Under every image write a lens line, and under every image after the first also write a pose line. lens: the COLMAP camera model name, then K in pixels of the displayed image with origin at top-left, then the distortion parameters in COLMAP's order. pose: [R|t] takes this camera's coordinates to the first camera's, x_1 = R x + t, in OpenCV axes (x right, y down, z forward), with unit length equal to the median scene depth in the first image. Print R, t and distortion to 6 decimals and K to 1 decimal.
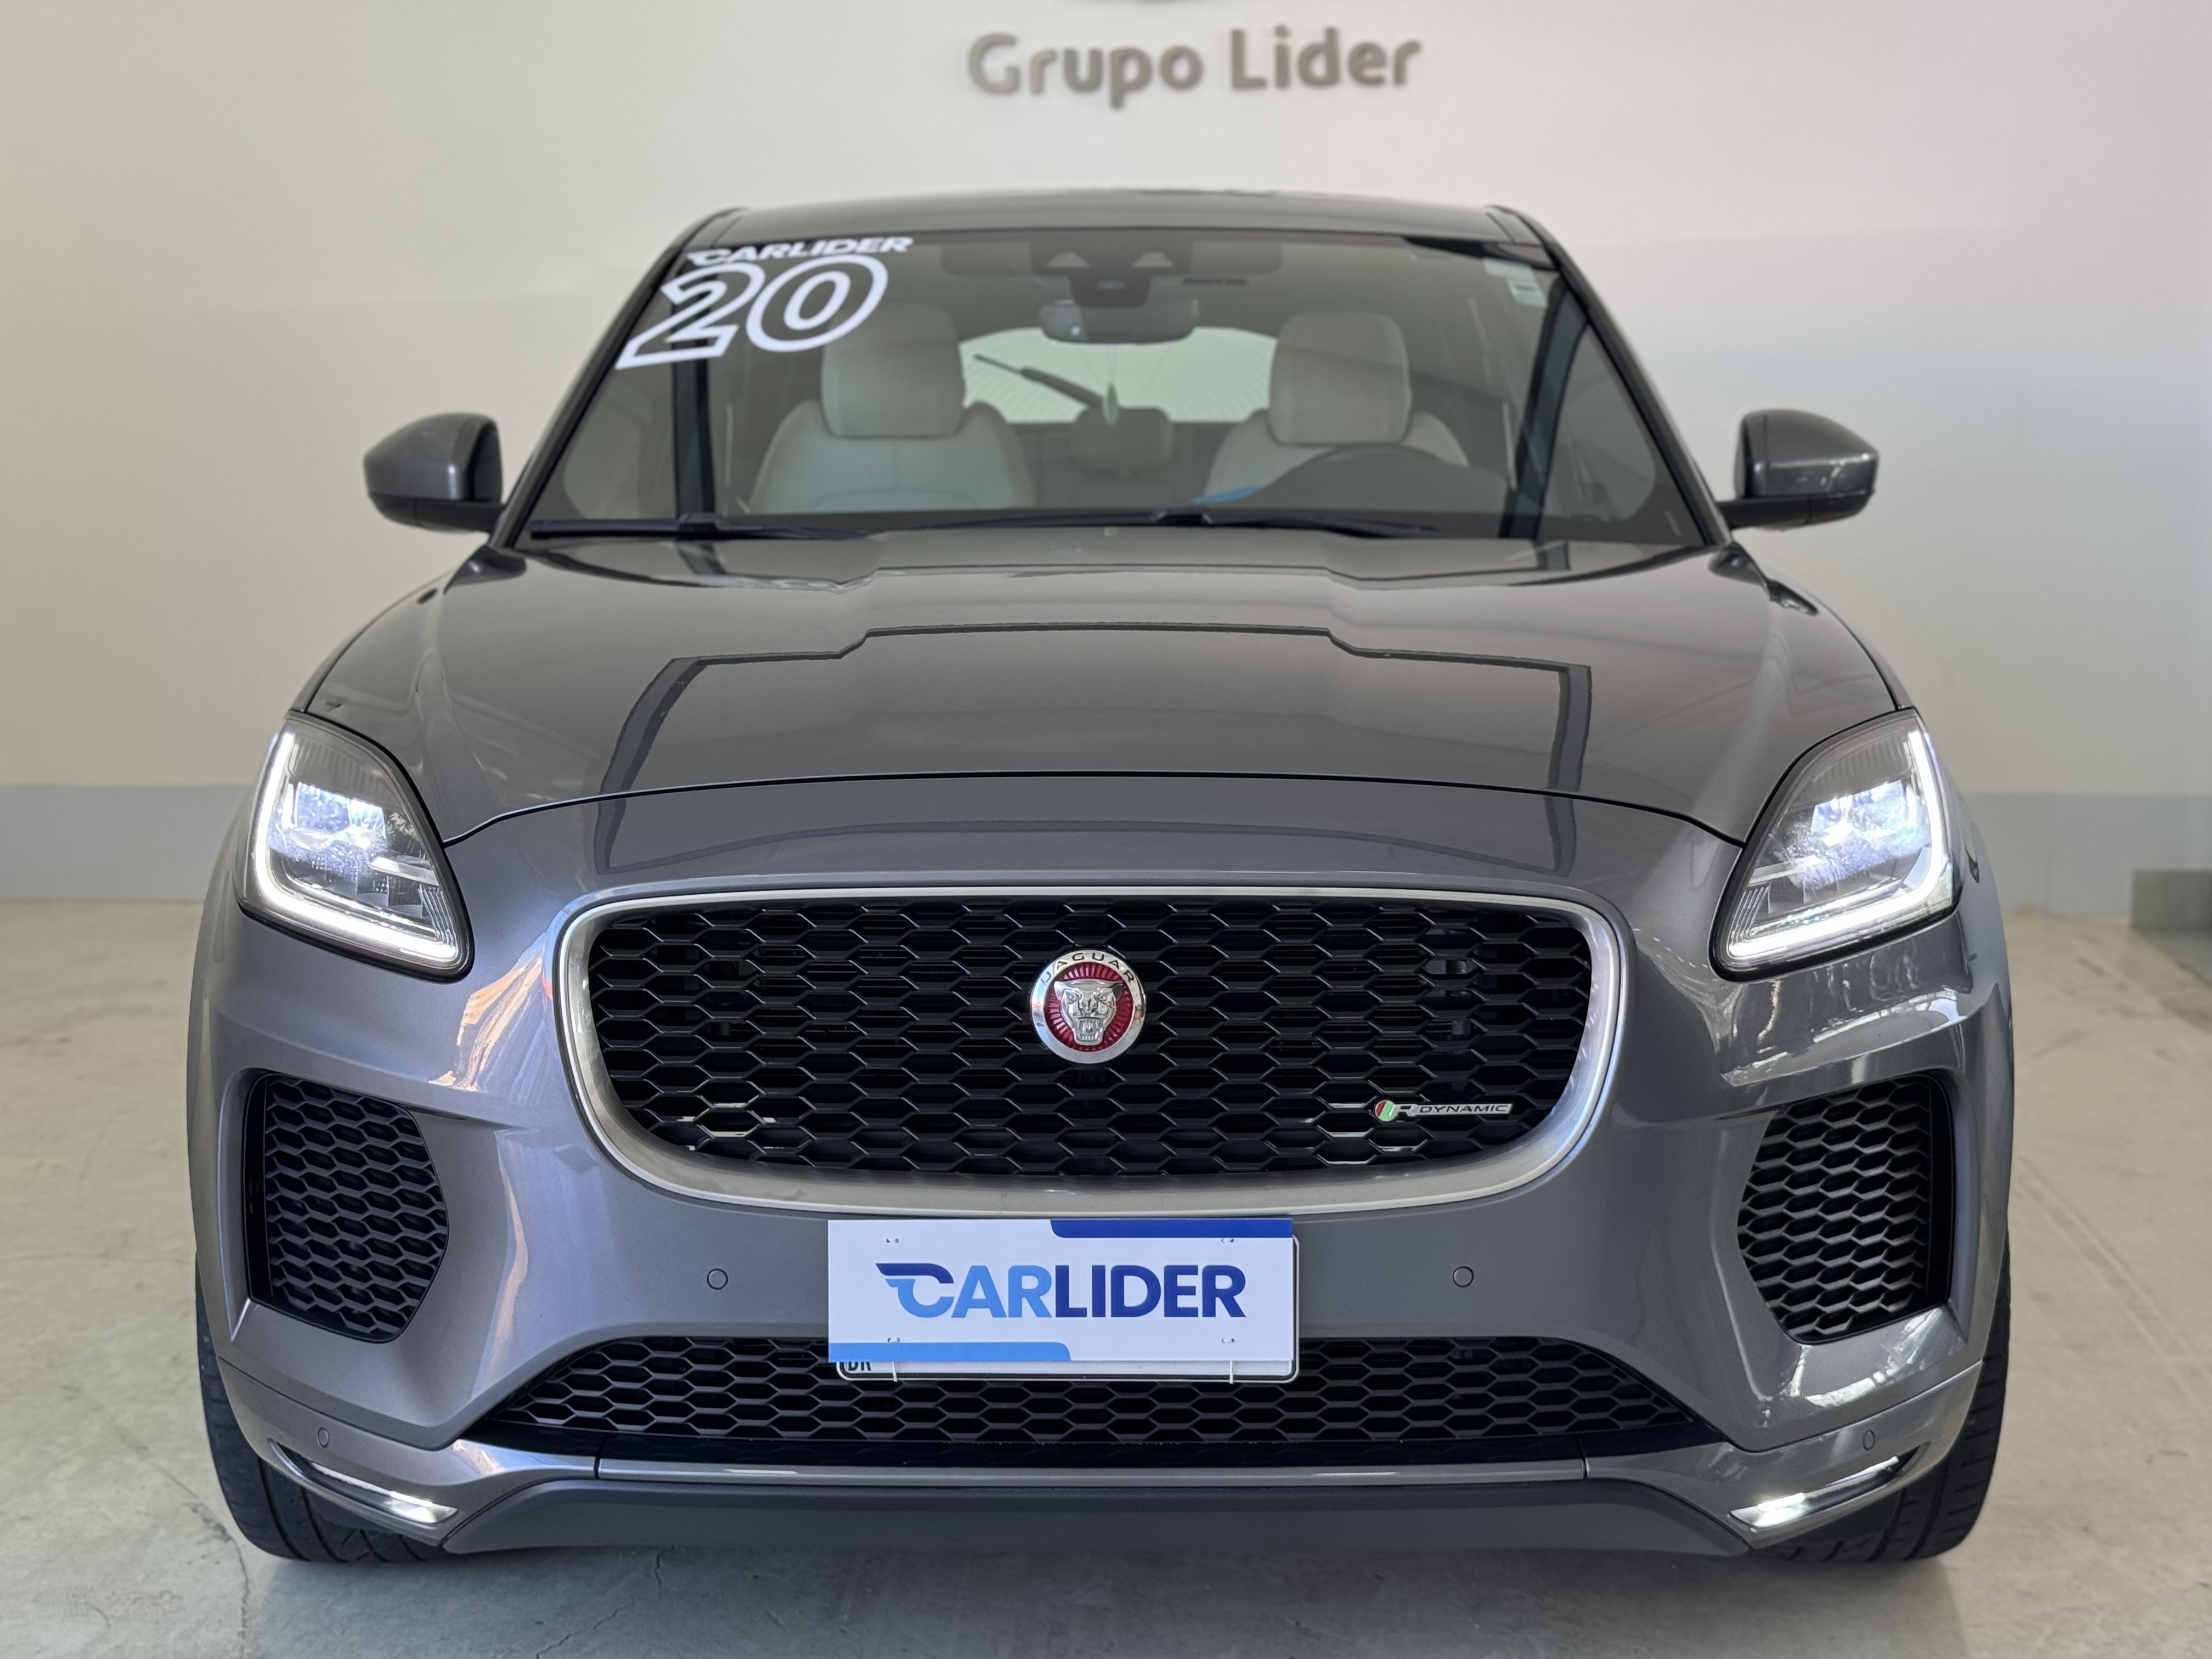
lens RADIAL K [[3062.6, 0, 1119.2], [0, 3062.6, 934.9], [0, 0, 1]] dist [0.149686, -0.254310]
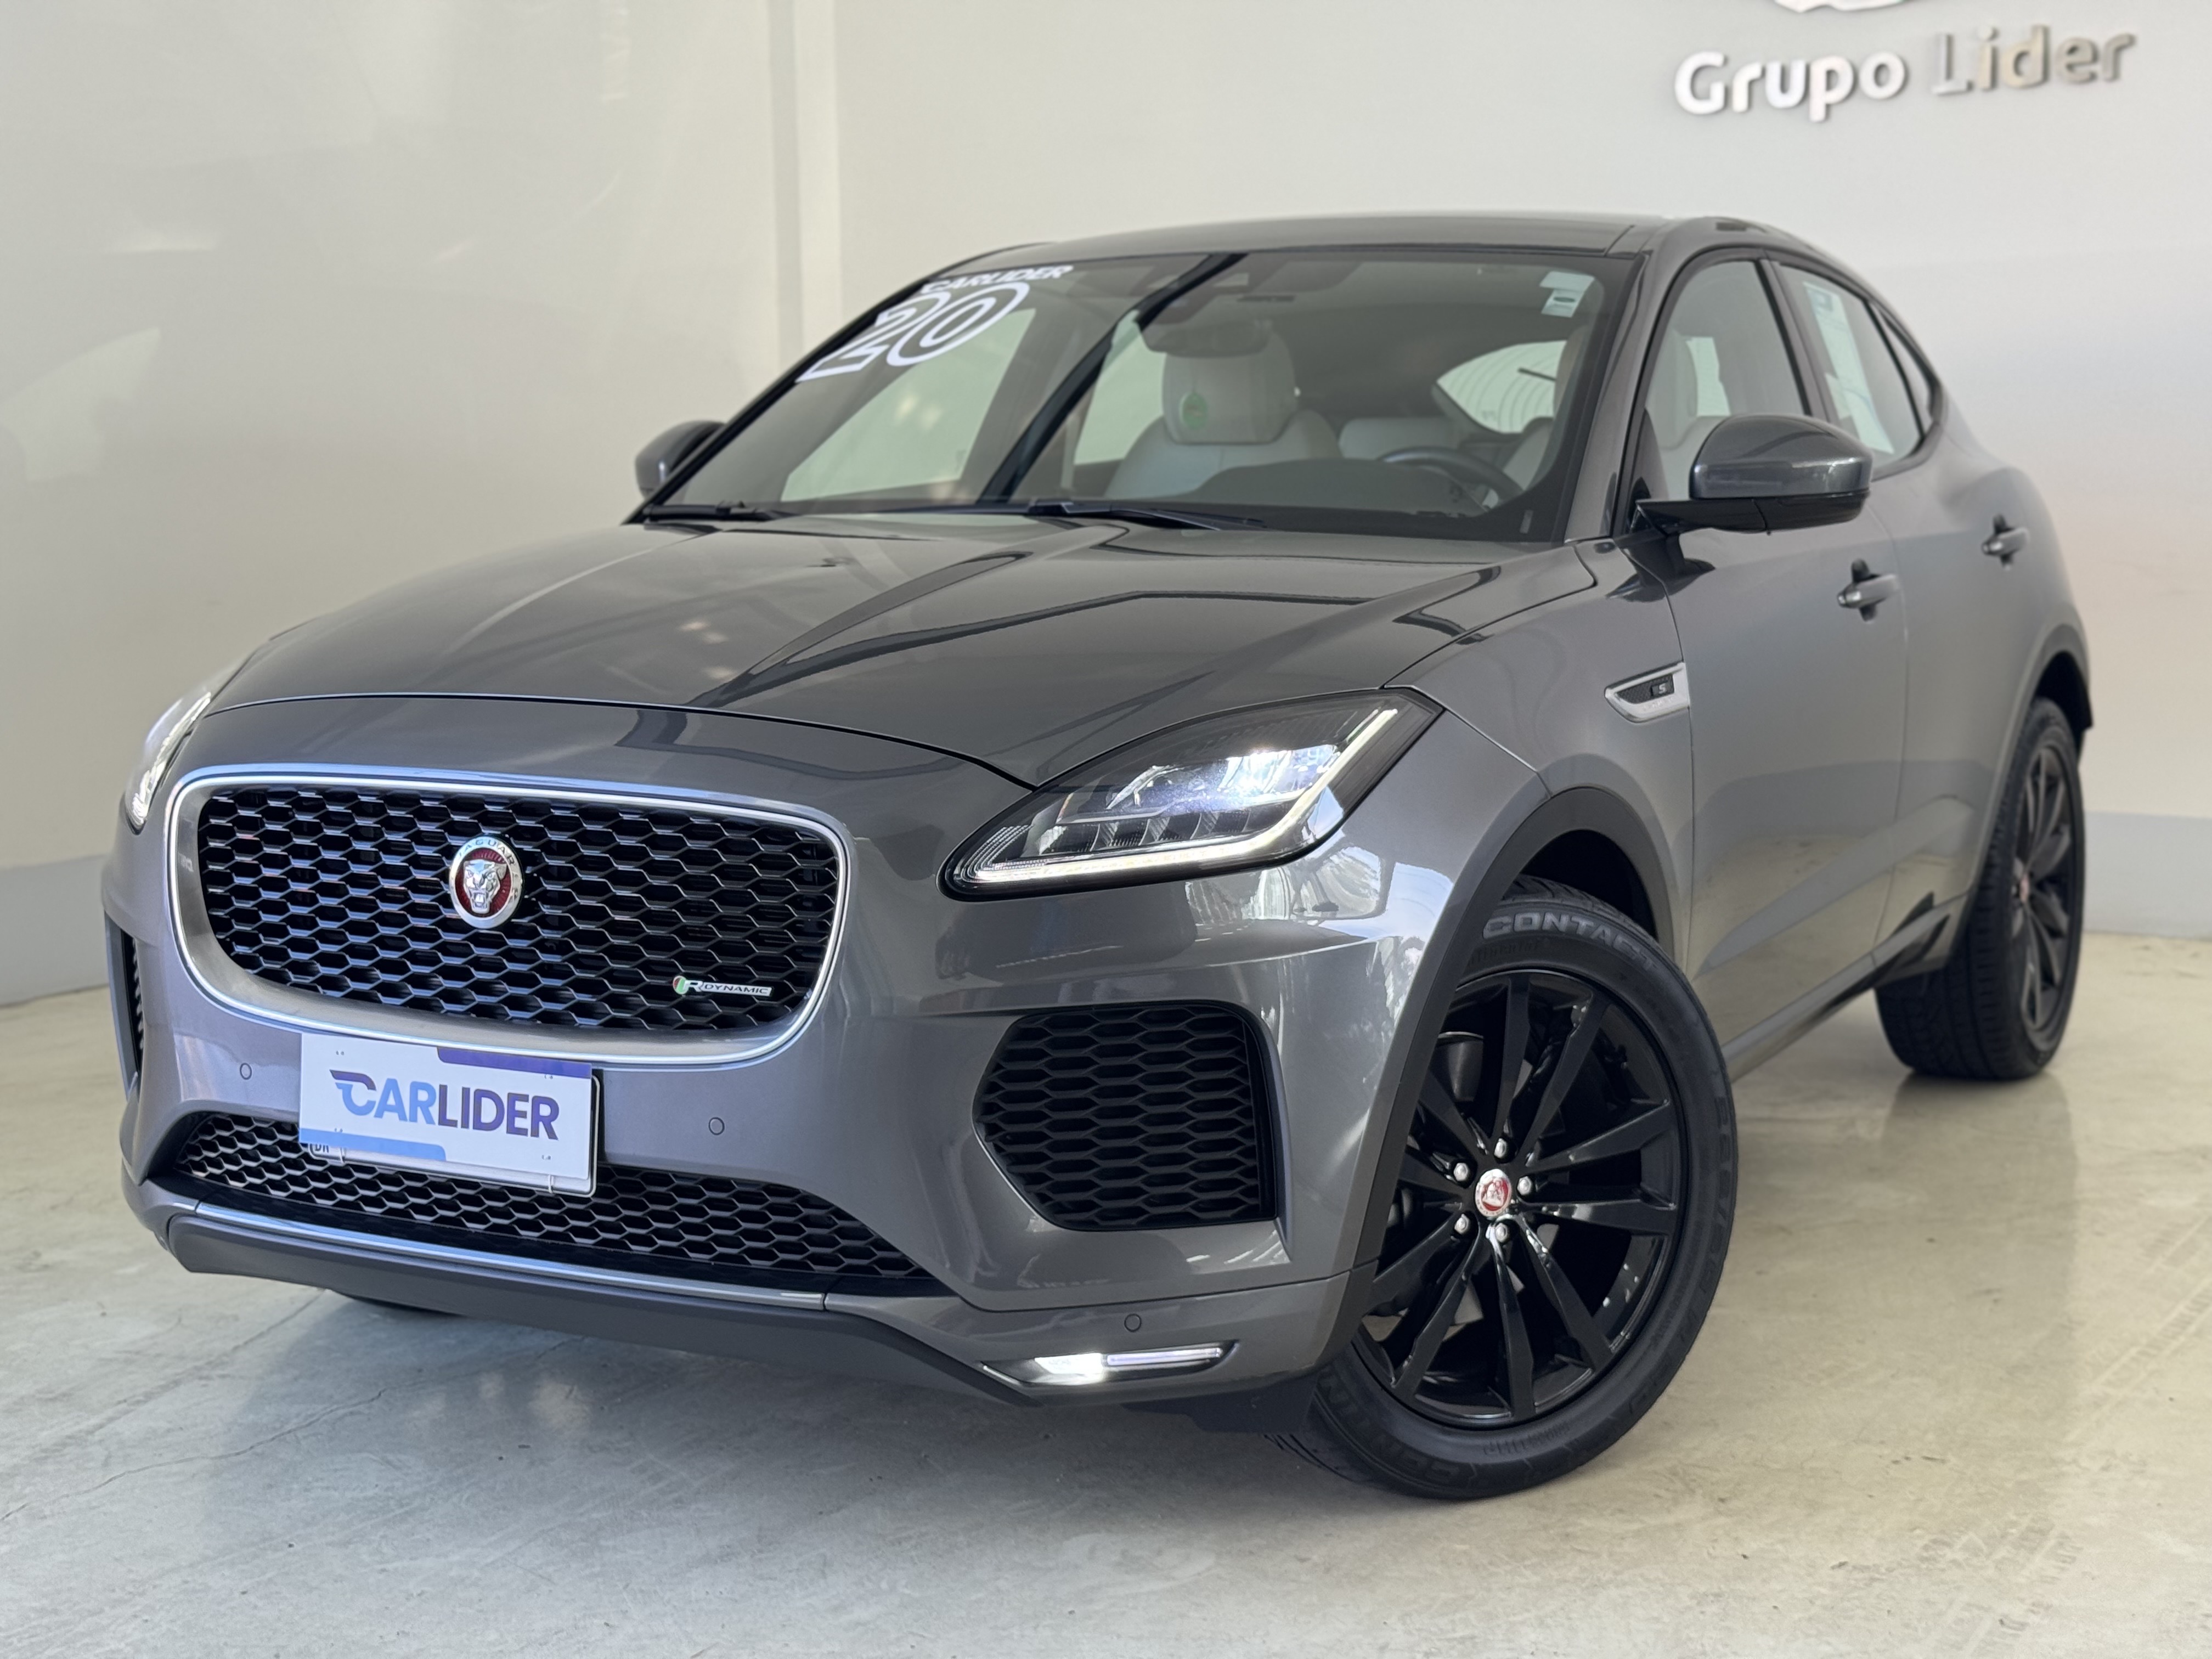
lens RADIAL K [[3062.6, 0, 1119.2], [0, 3062.6, 934.9], [0, 0, 1]] dist [0.149686, -0.254310]
pose [[0.885057, 0.074363, -0.459504, 0.799142], [-0.077487, 0.996920, 0.012086, 0.009588], [0.458988, 0.024909, 0.888093, 0.001232]]
